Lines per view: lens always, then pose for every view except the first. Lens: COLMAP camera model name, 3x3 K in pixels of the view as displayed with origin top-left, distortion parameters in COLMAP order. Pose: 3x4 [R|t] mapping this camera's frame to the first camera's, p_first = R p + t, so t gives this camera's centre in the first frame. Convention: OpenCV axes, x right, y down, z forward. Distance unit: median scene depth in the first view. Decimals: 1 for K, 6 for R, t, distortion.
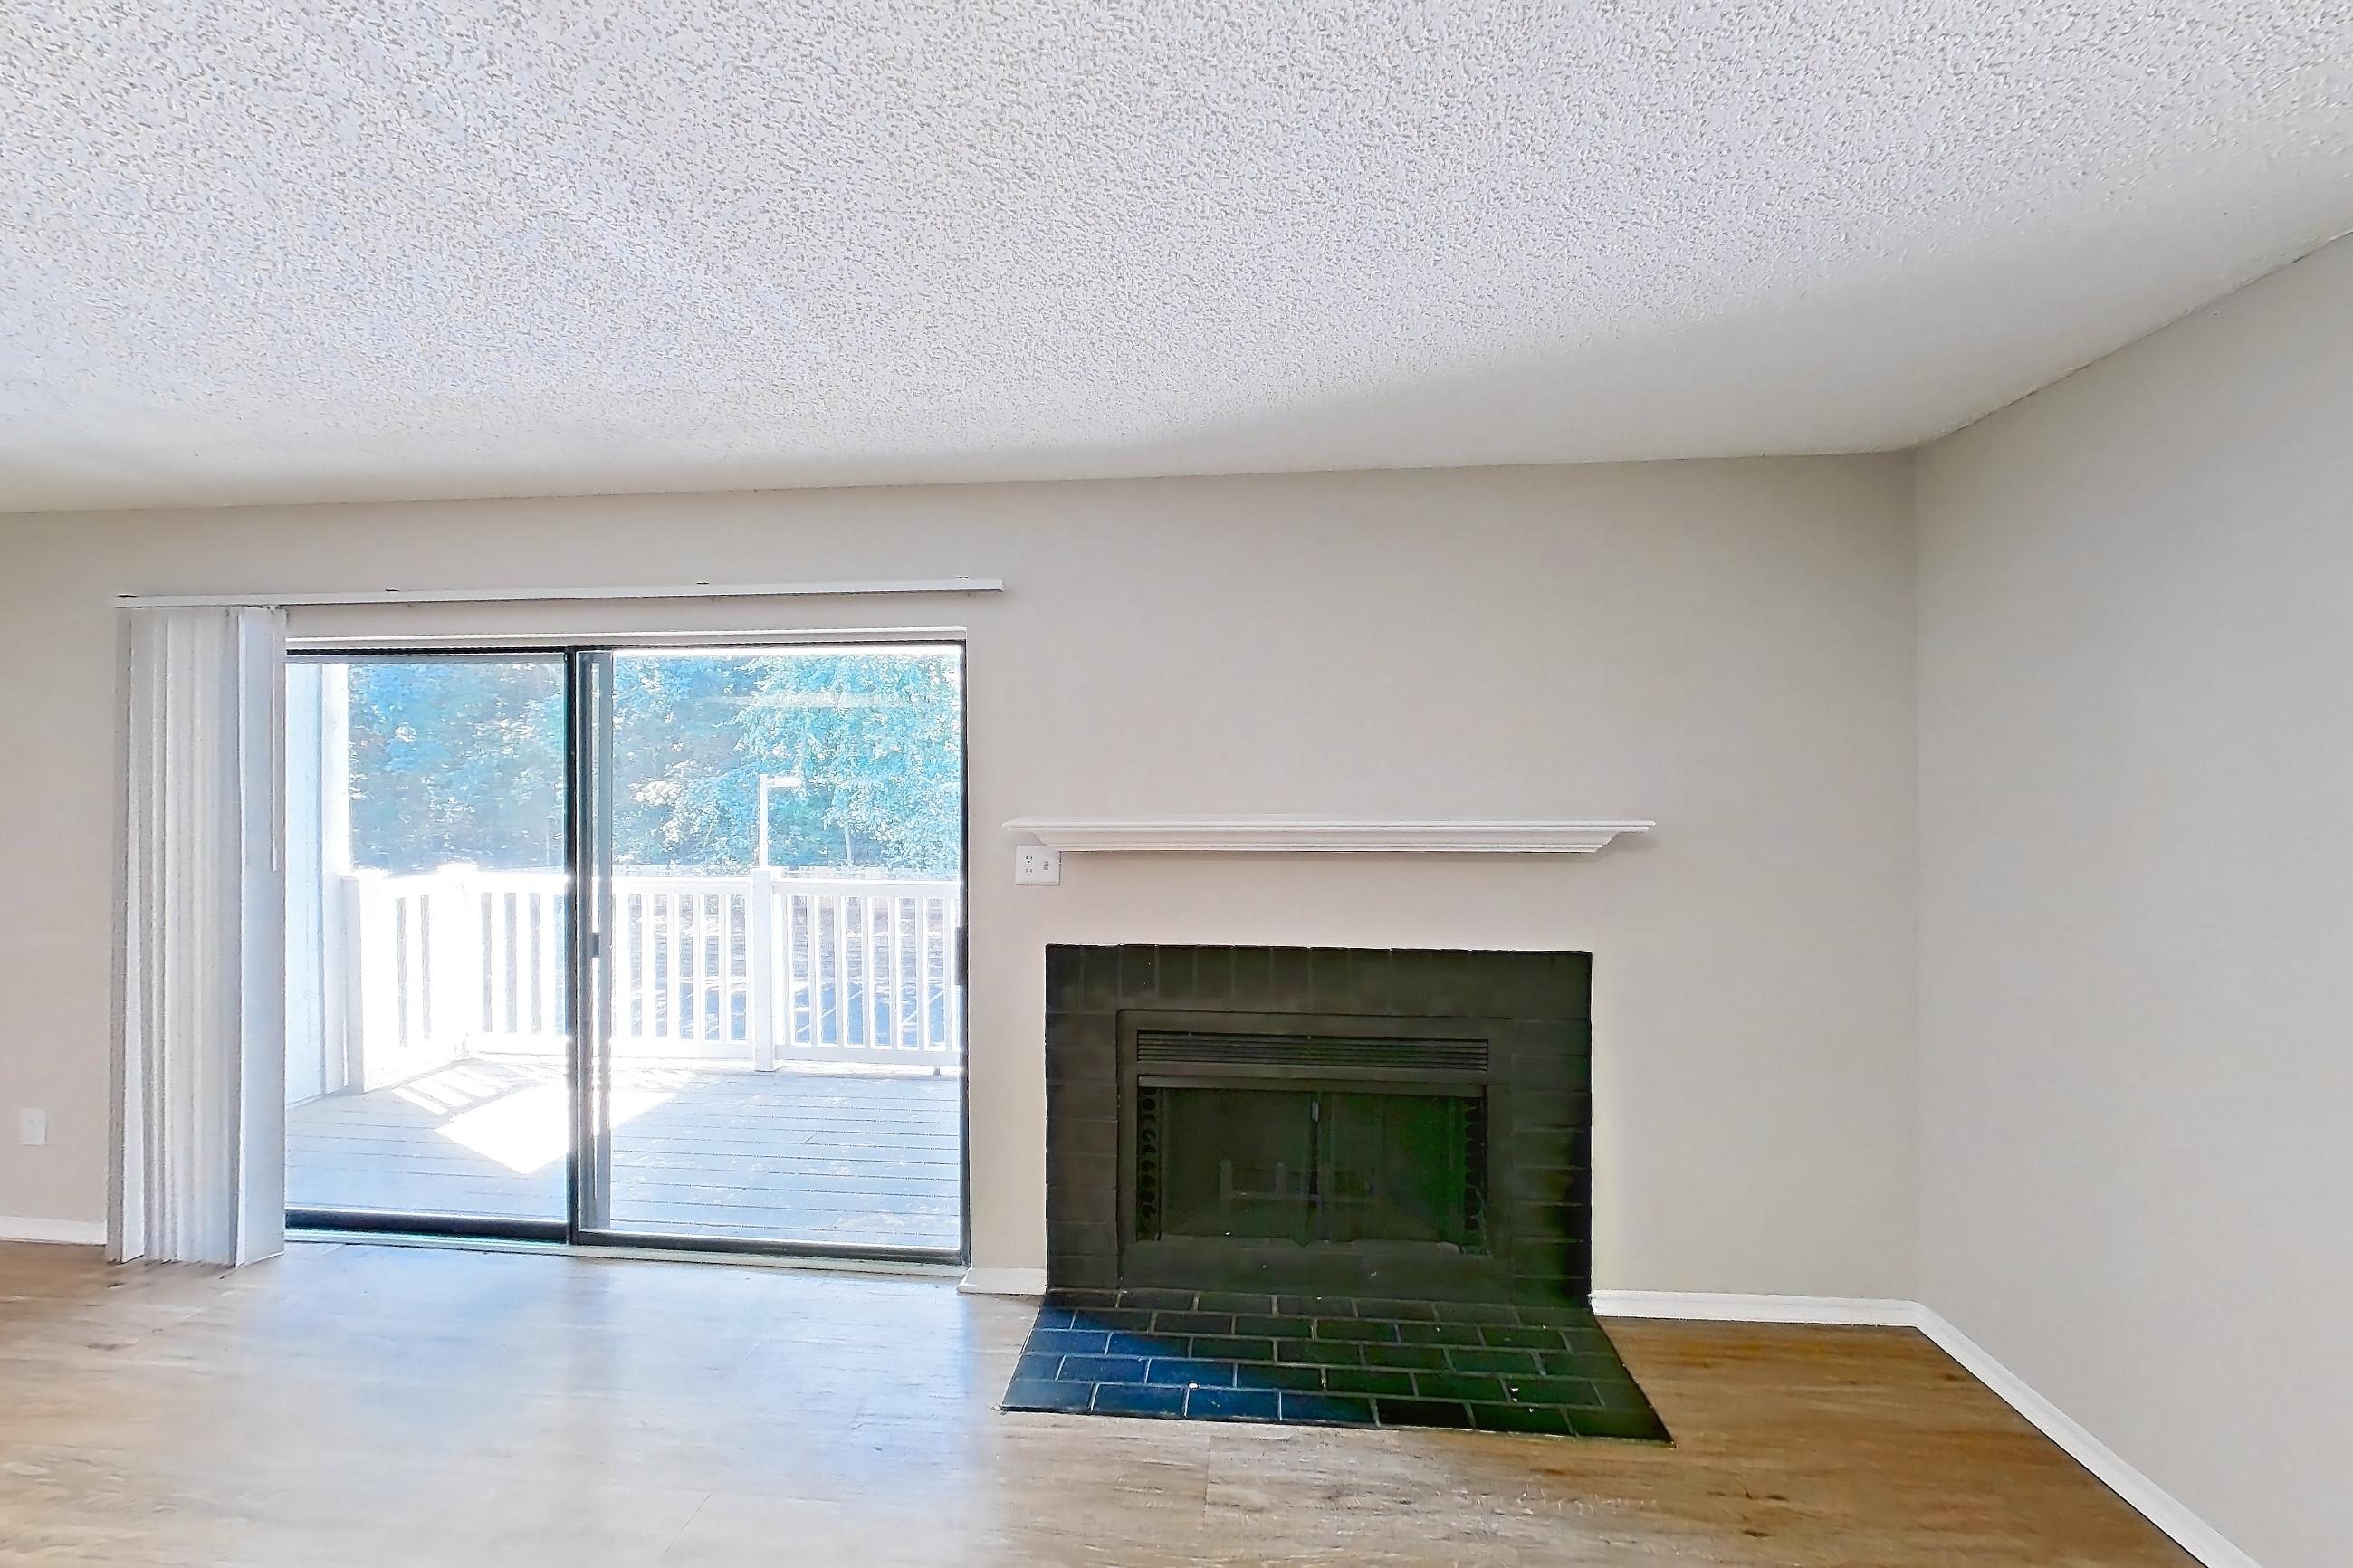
lens RADIAL K [[986.3, 0, 1184.2], [0, 986.3, 792.7], [0, 0, 1]] dist [-0.009073, 0.001114]
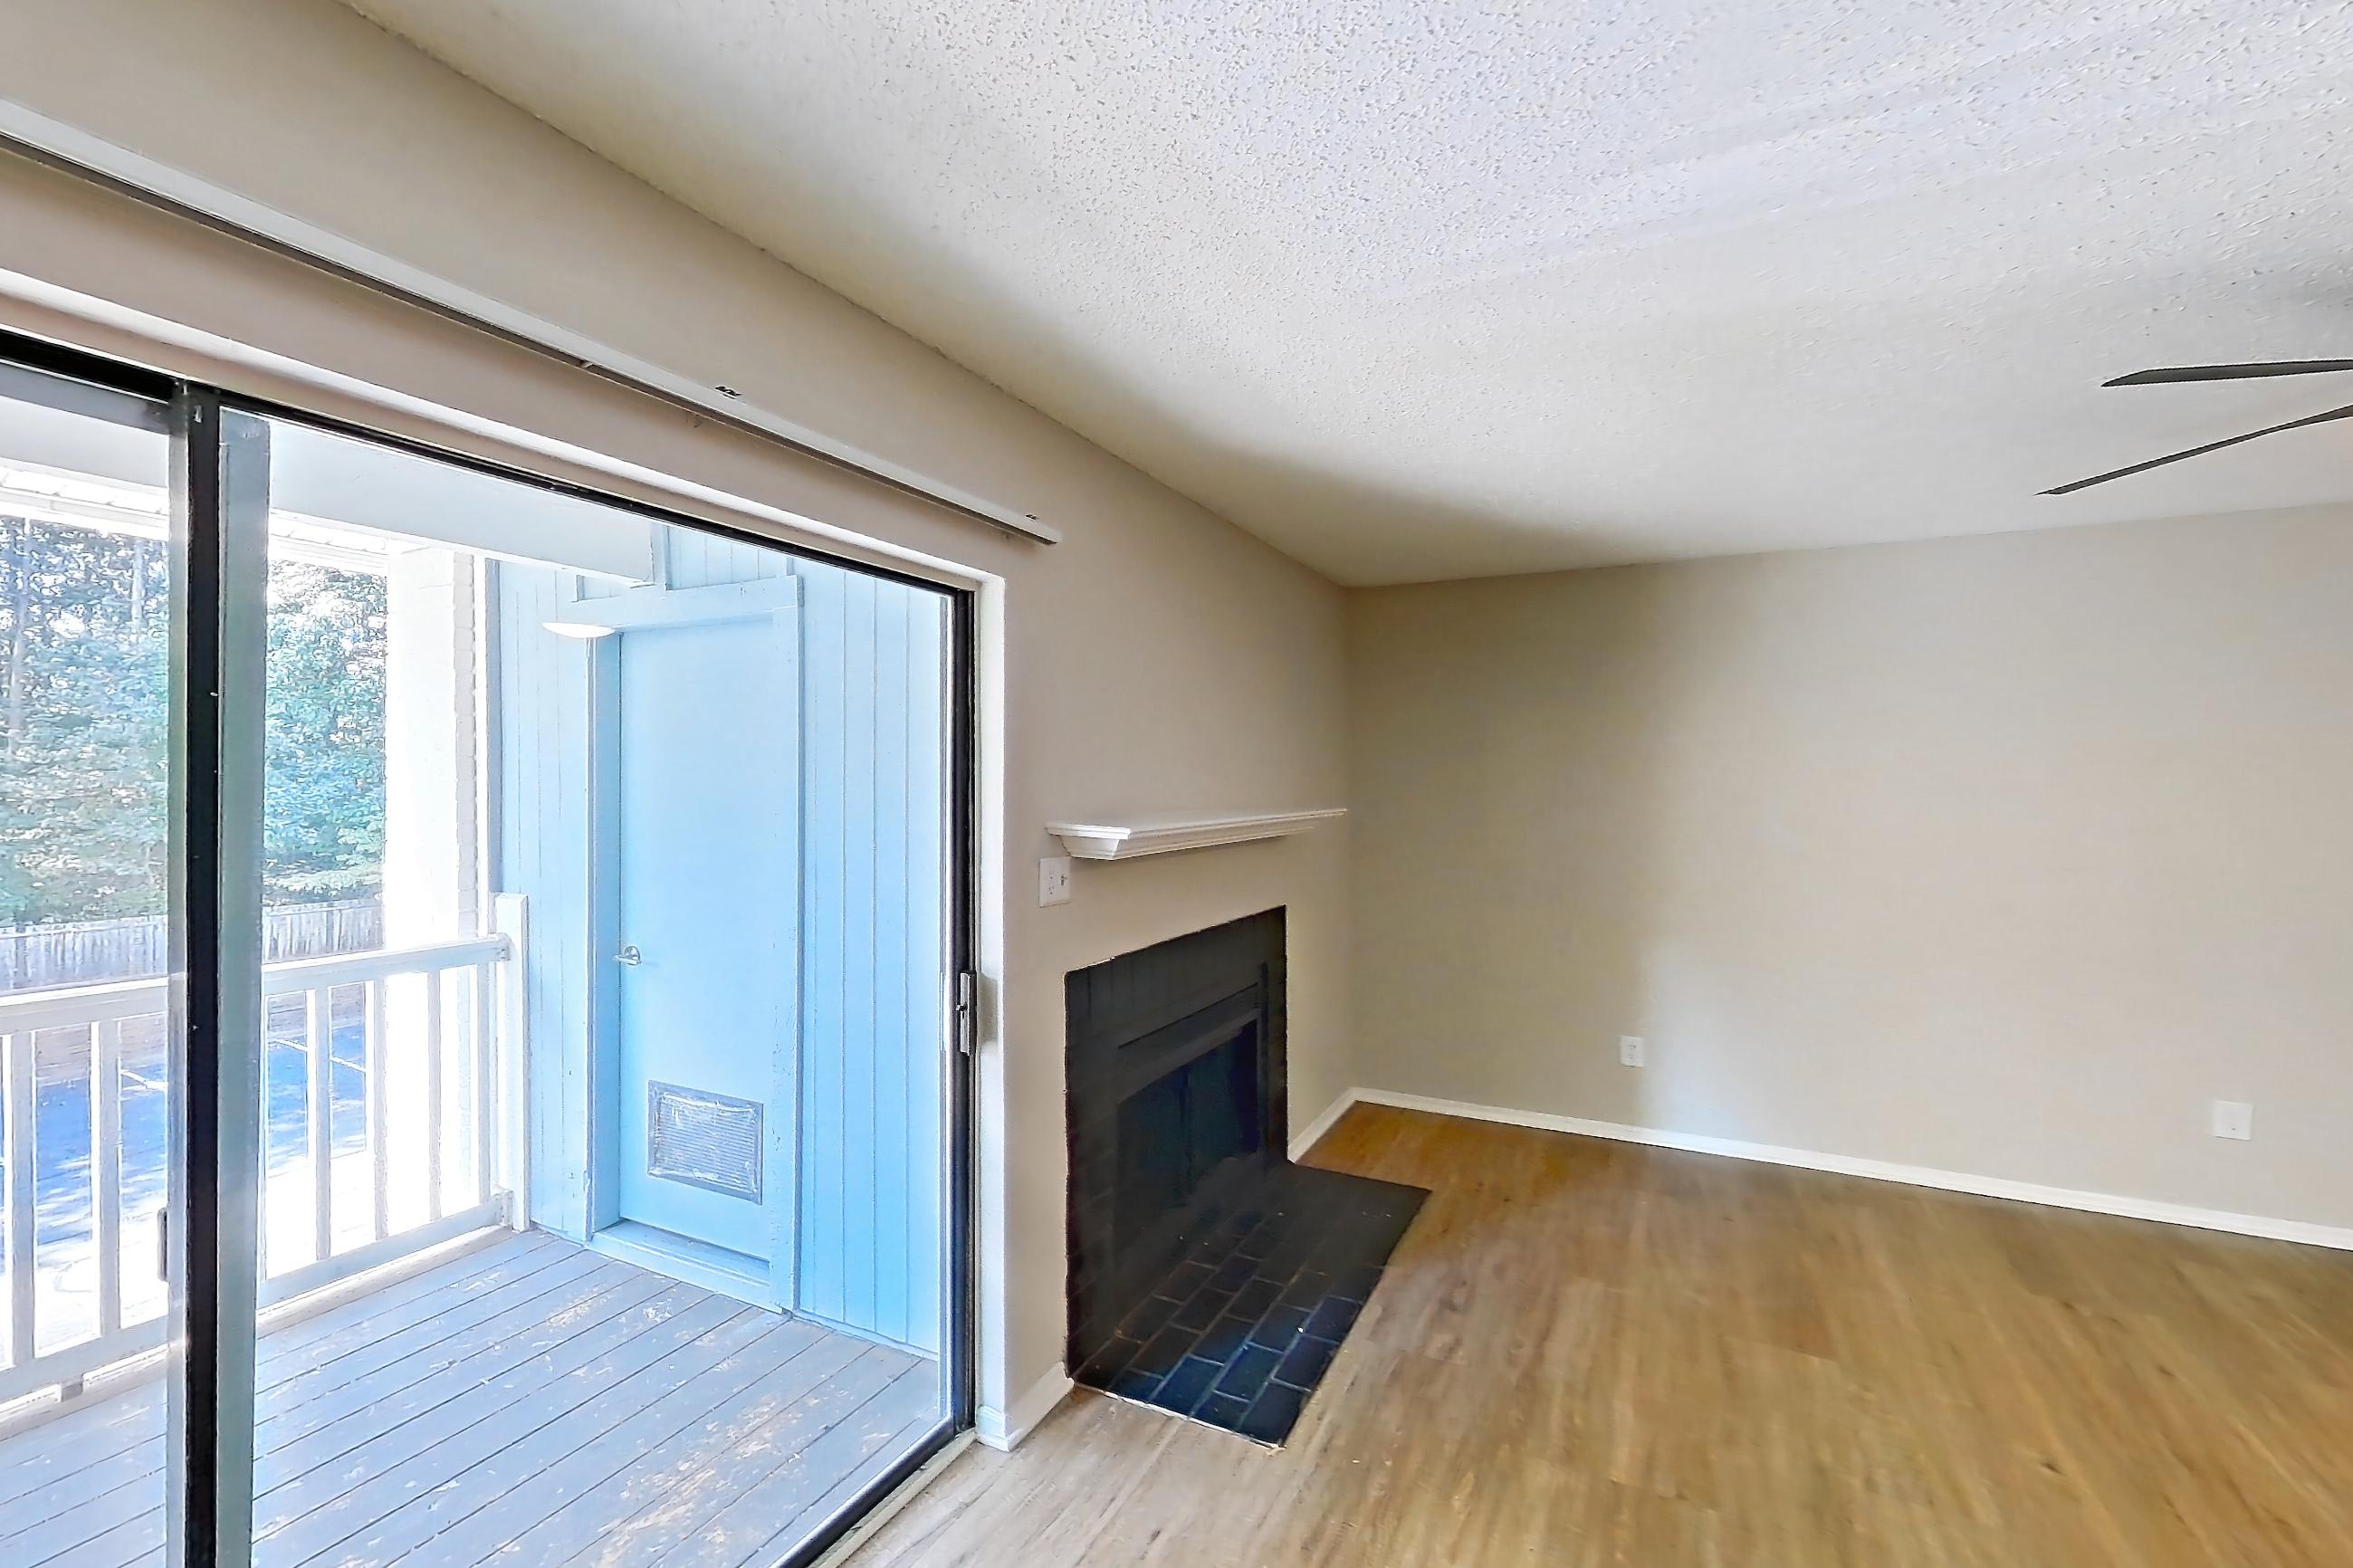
lens RADIAL K [[986.3, 0, 1158.5], [0, 986.3, 793.6], [0, 0, 1]] dist [-0.009073, 0.001114]
pose [[0.374652, -0.006608, 0.927142, -0.909405], [0.009199, 0.999952, 0.003409, -0.001771], [-0.927120, 0.007252, 0.374695, 0.623401]]
